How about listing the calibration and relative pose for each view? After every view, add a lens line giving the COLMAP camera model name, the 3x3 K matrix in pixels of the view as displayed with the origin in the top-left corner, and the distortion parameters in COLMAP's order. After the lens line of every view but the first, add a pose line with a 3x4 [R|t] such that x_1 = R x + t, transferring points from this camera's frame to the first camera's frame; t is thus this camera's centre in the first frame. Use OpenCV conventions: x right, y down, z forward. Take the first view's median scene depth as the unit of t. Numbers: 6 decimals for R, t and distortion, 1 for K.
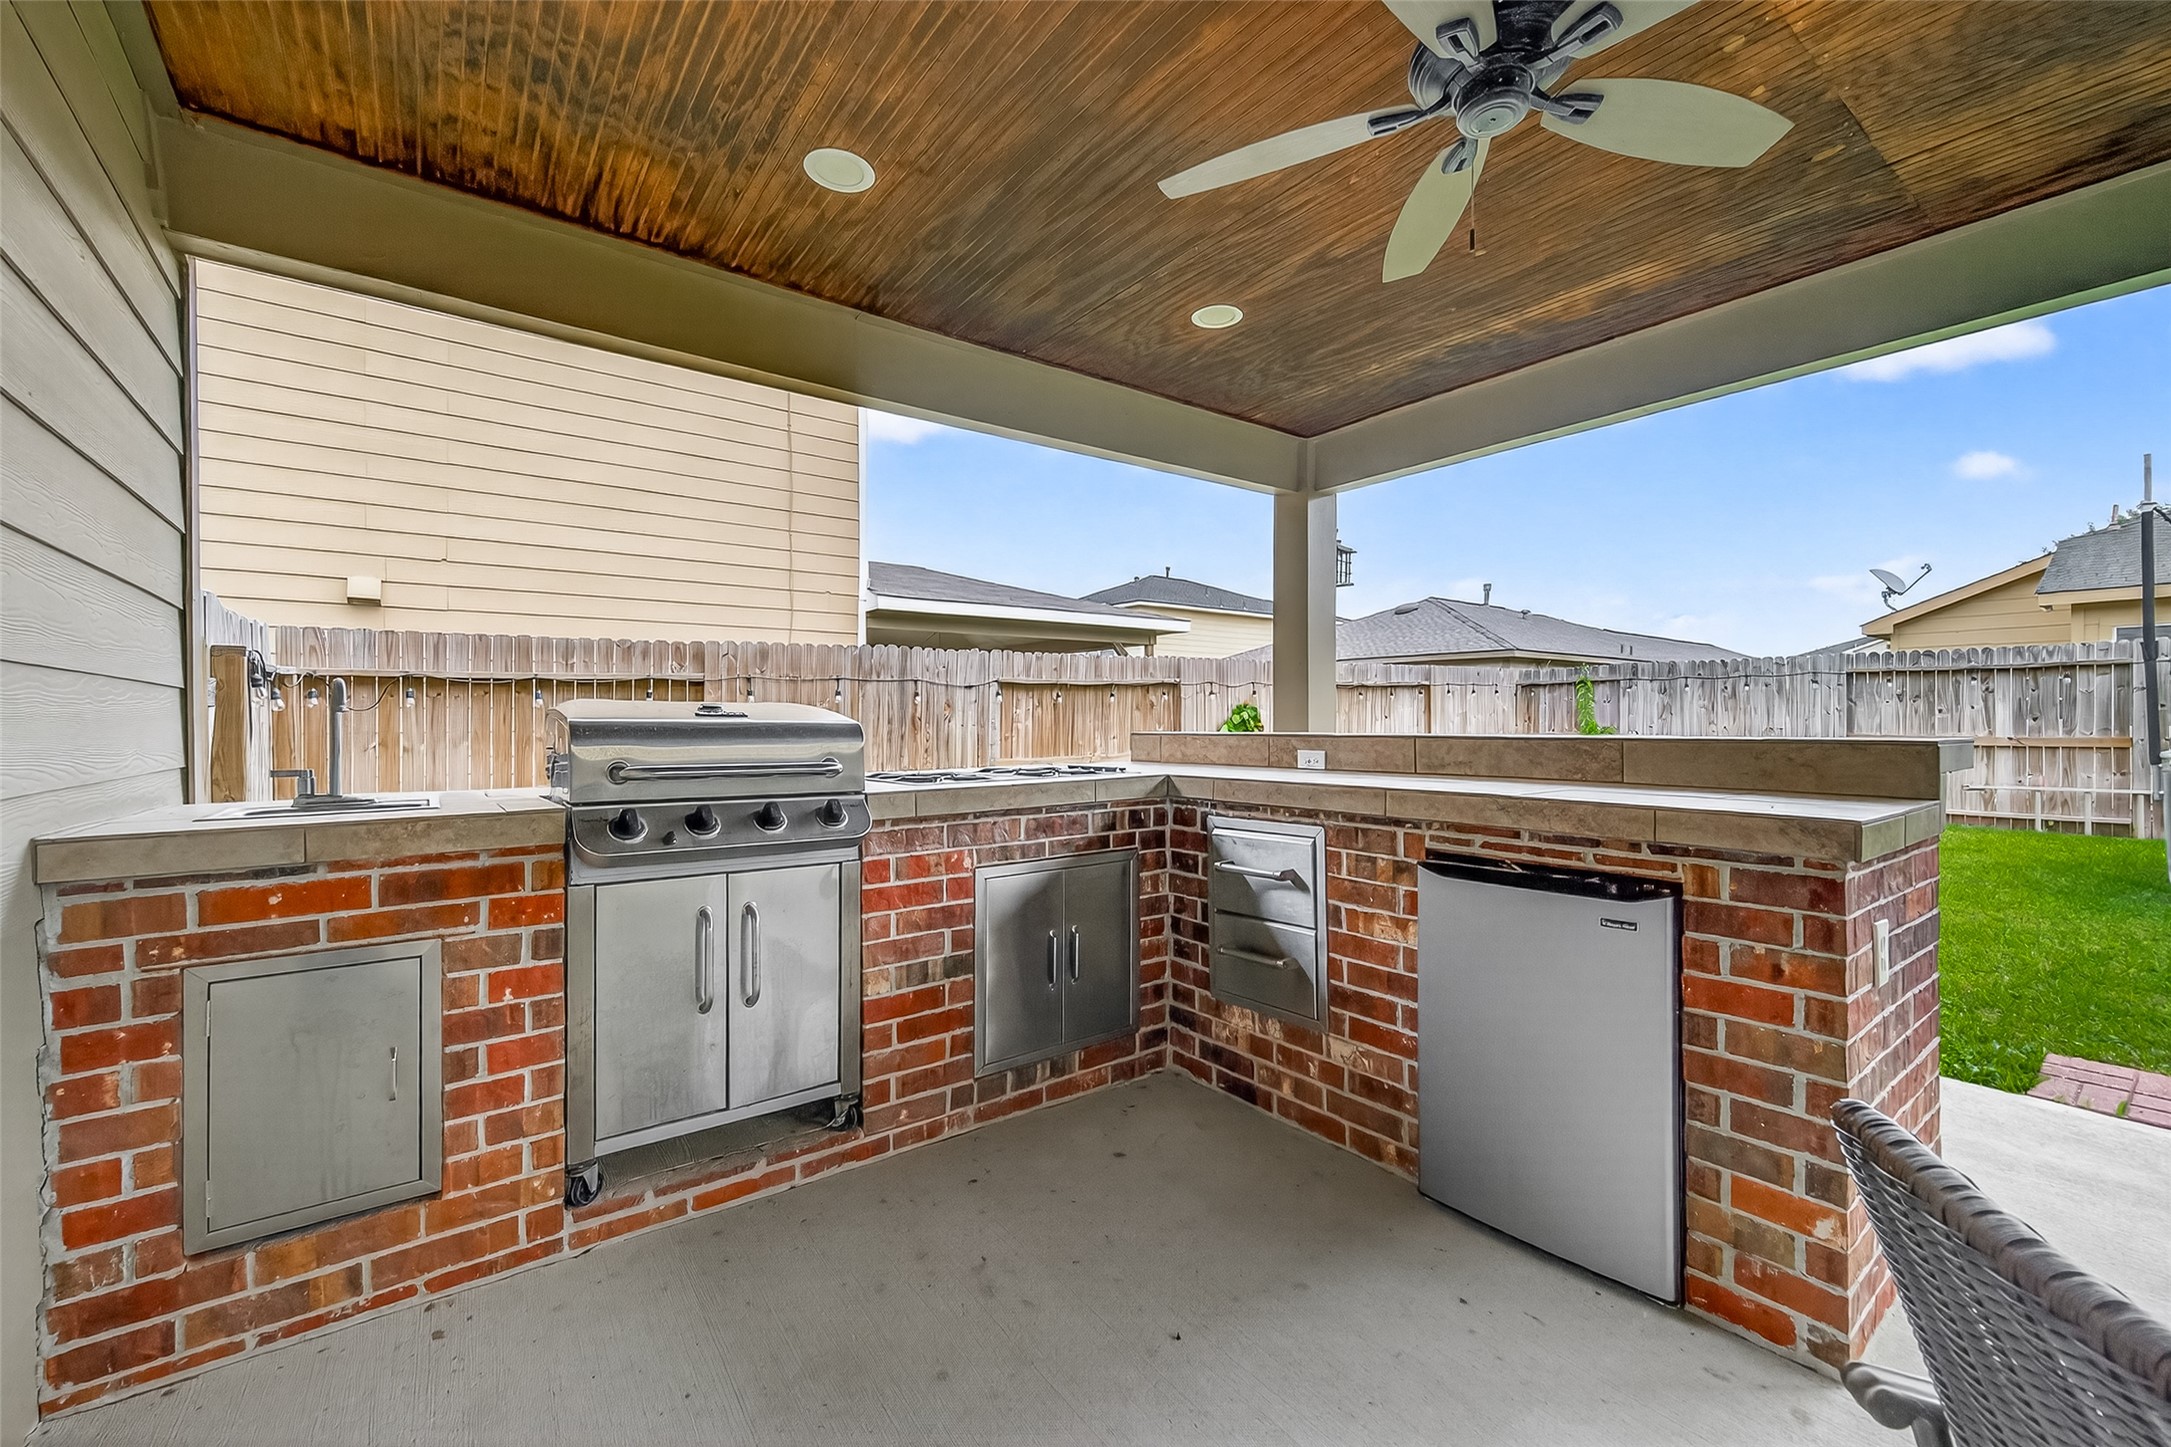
lens RADIAL K [[864.6, 0, 1089.4], [0, 864.6, 718.0], [0, 0, 1]] dist [0.009022, -0.002245]
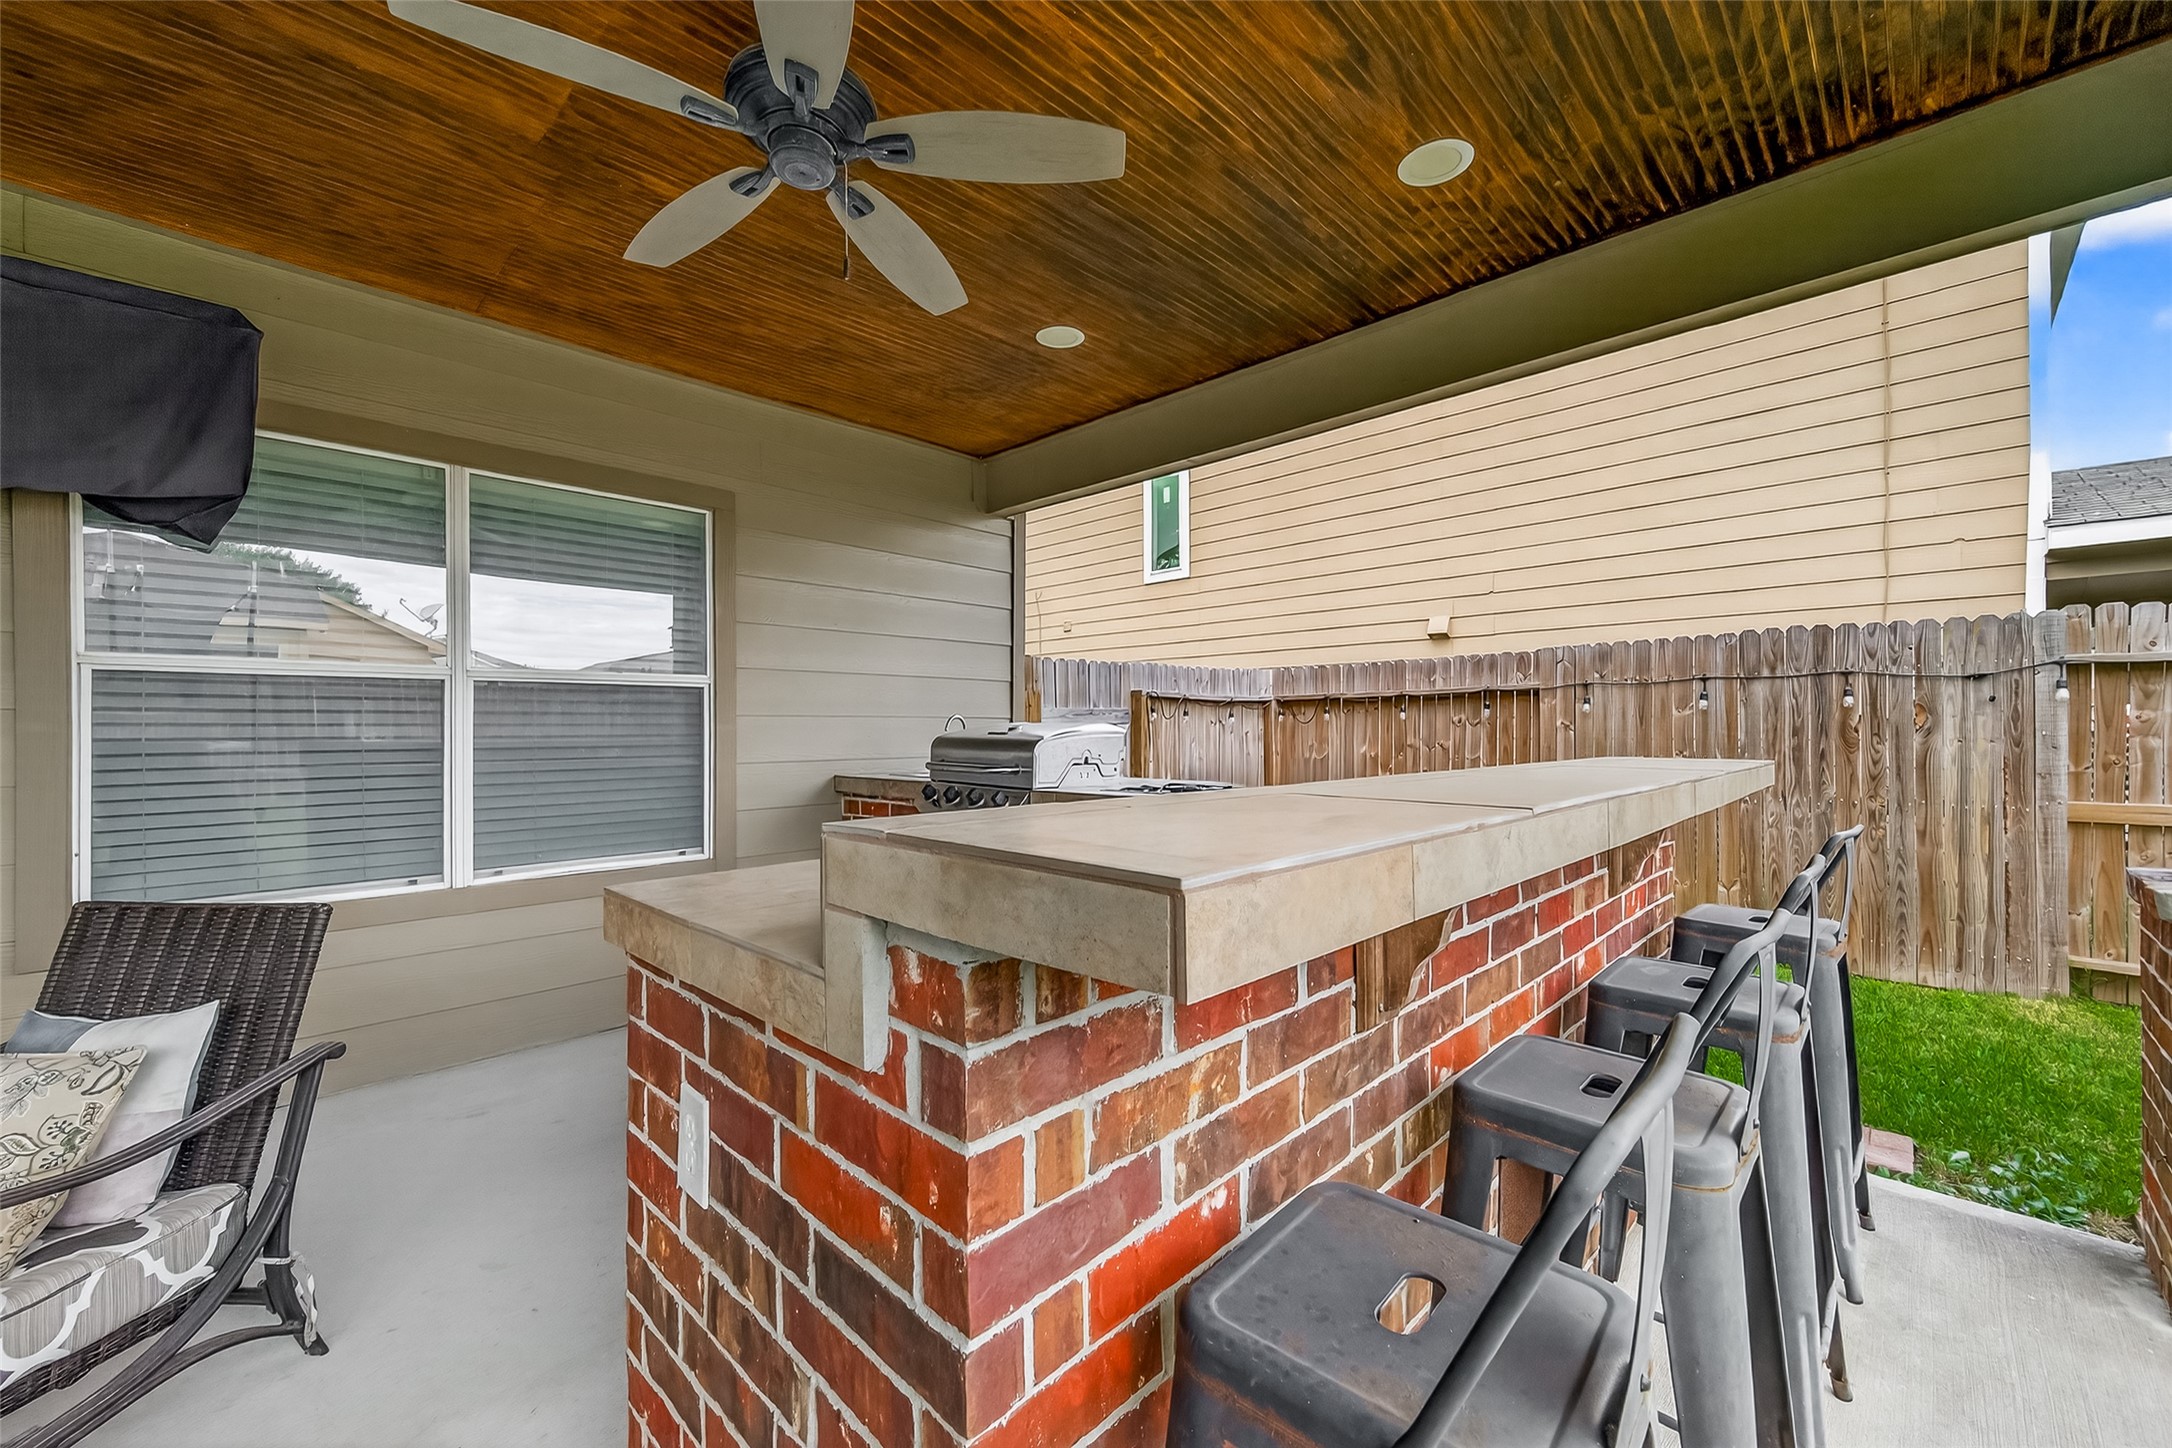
lens RADIAL K [[865.0, 0, 1089.9], [0, 865.0, 718.5], [0, 0, 1]] dist [0.009022, -0.002245]
pose [[0.143611, -0.005271, -0.989620, 0.869873], [0.006574, 0.999969, -0.004372, -0.018649], [0.989612, -0.005878, 0.143641, 0.690981]]
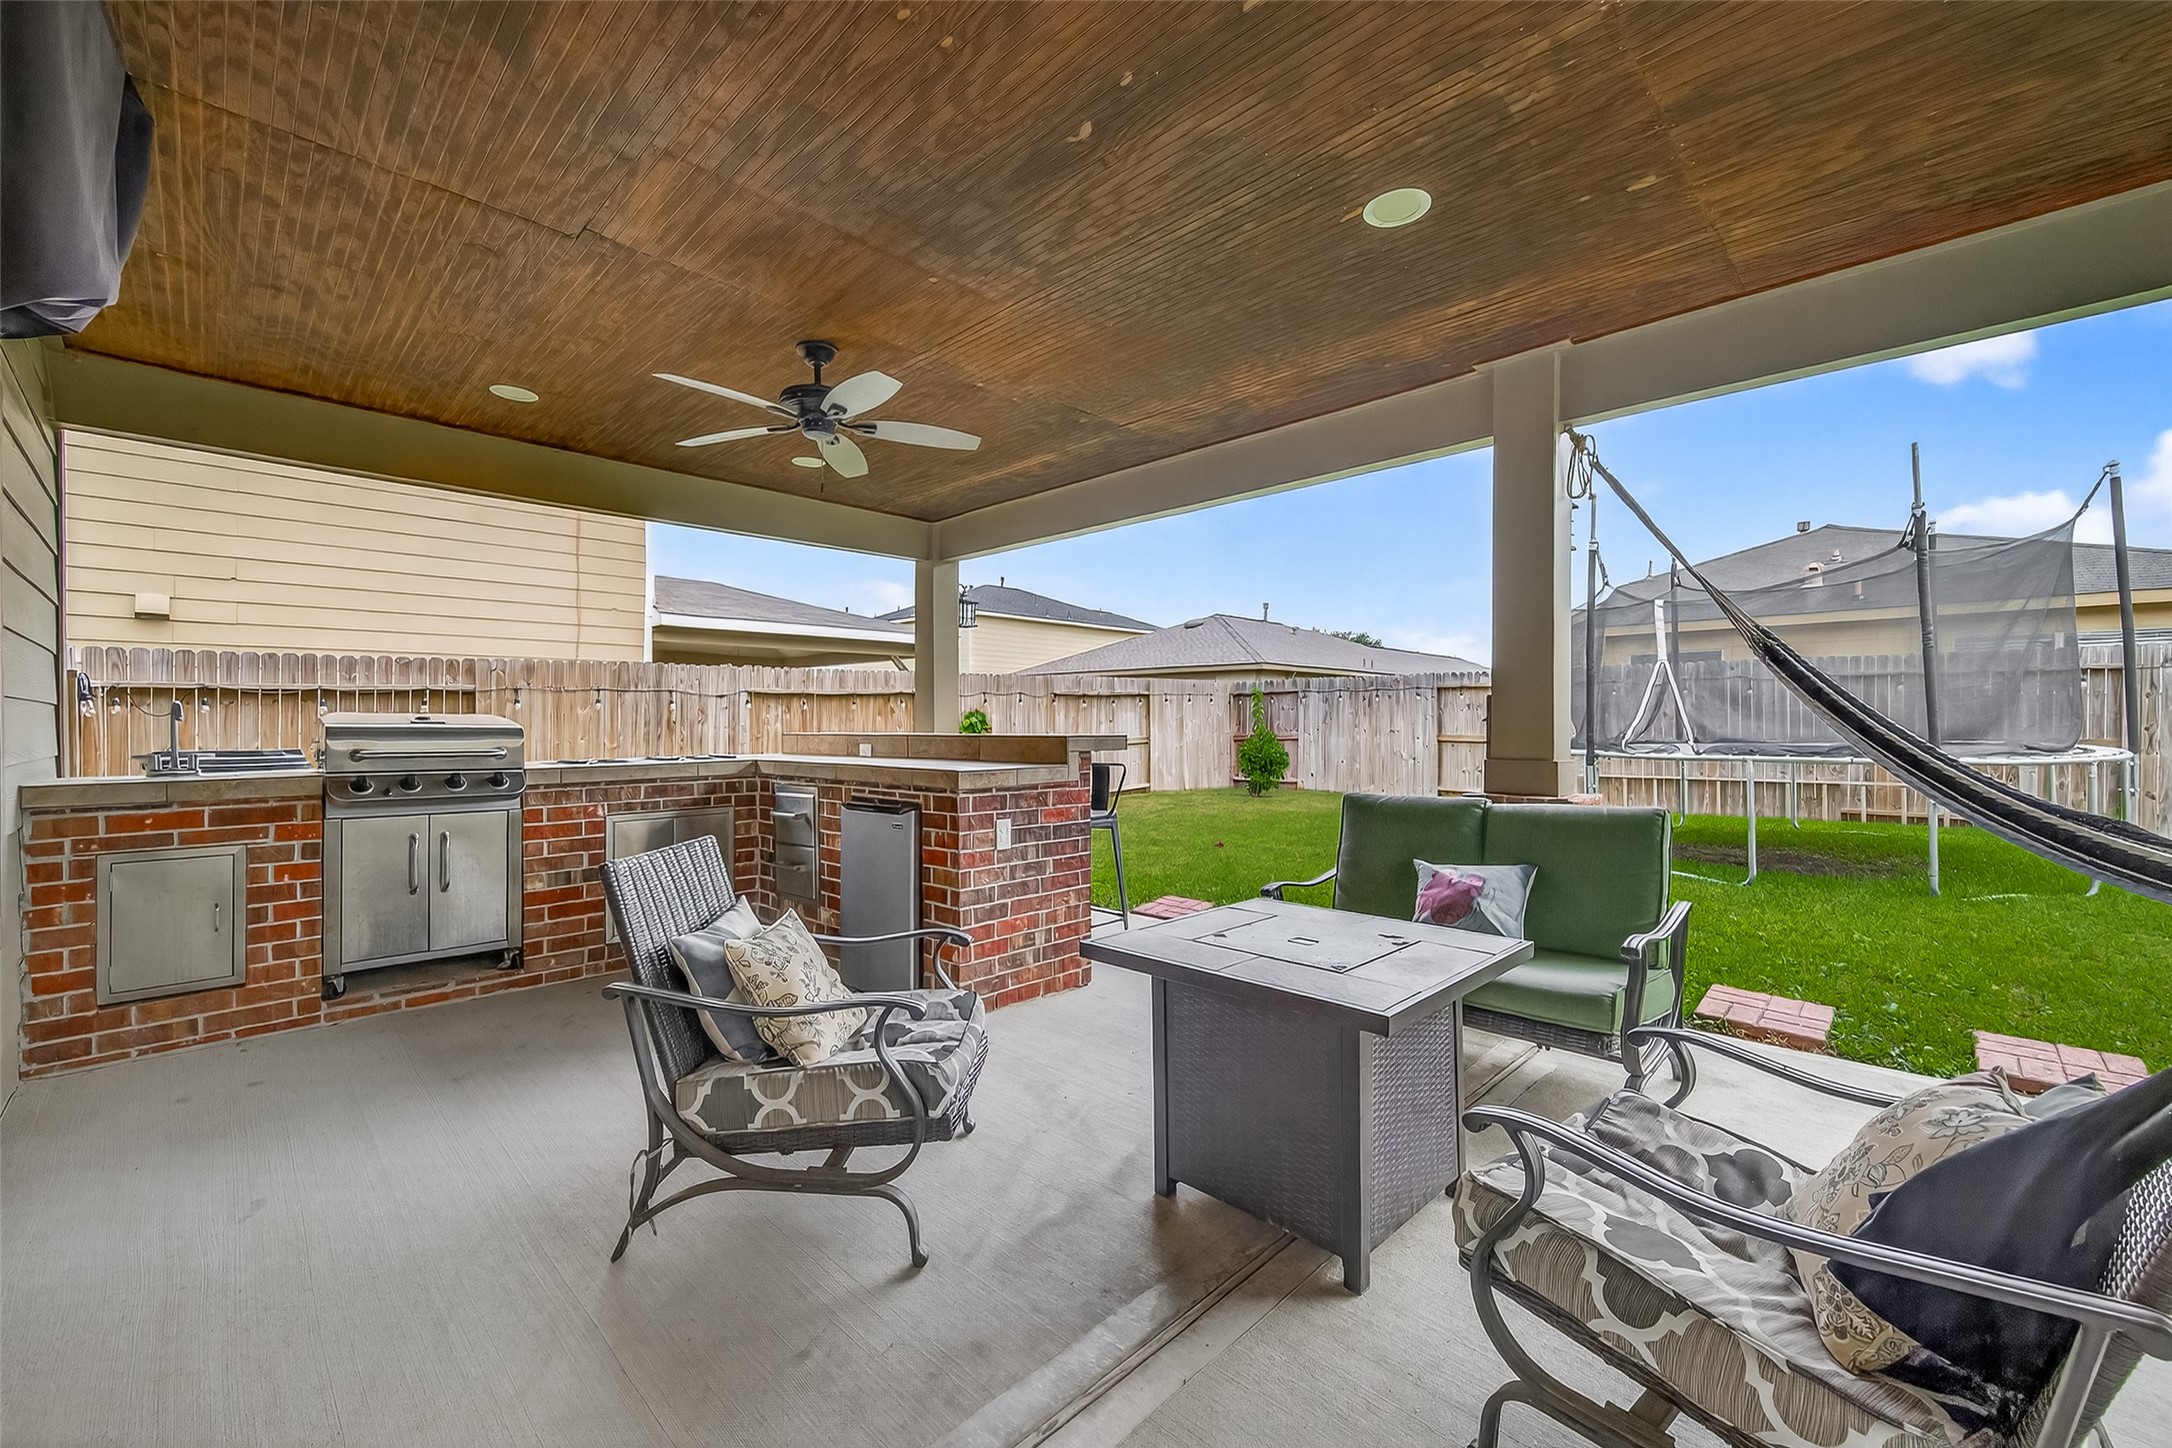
lens RADIAL K [[870.1, 0, 1082.8], [0, 870.1, 716.9], [0, 0, 1]] dist [0.000734, 0.000214]
pose [[0.990232, 0.001344, 0.139420, 0.447310], [-0.000818, 0.999992, -0.003834, -0.006572], [-0.139424, 0.003683, 0.990226, -0.639071]]
